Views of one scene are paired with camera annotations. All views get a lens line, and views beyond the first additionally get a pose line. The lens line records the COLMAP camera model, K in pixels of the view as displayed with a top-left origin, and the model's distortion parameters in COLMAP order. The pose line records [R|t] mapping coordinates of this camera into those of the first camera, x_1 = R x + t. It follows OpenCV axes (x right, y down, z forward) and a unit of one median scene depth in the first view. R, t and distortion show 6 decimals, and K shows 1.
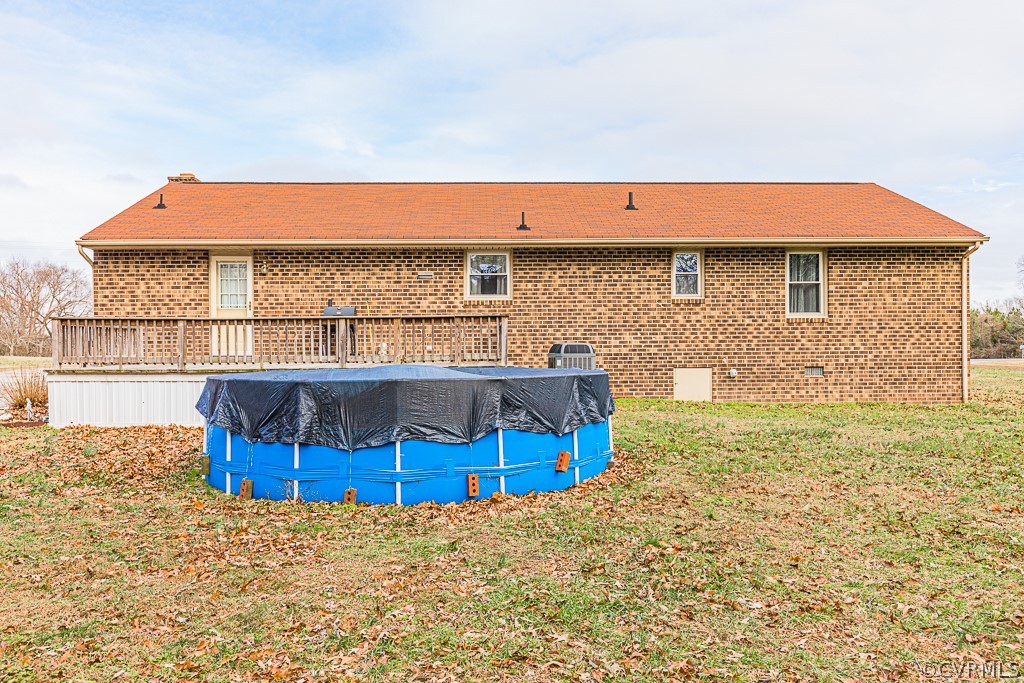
lens RADIAL K [[844.4, 0, 512.0], [0, 844.4, 341.5], [0, 0, 1]] dist [-0.003504, -0.001166]
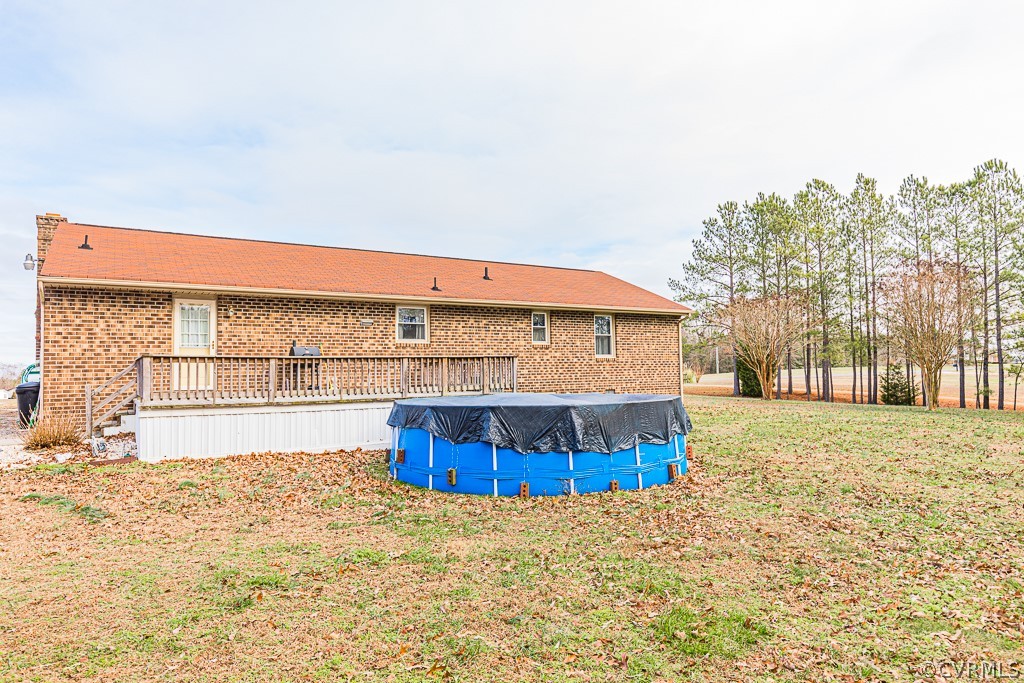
lens RADIAL K [[647.0, 0, 512.0], [0, 647.0, 341.5], [0, 0, 1]] dist [0.001934, 0.000209]
pose [[0.866899, 0.017566, 0.498174, -0.393620], [0.007175, 0.998836, -0.047705, -0.002994], [-0.498432, 0.044930, 0.865764, 0.063399]]
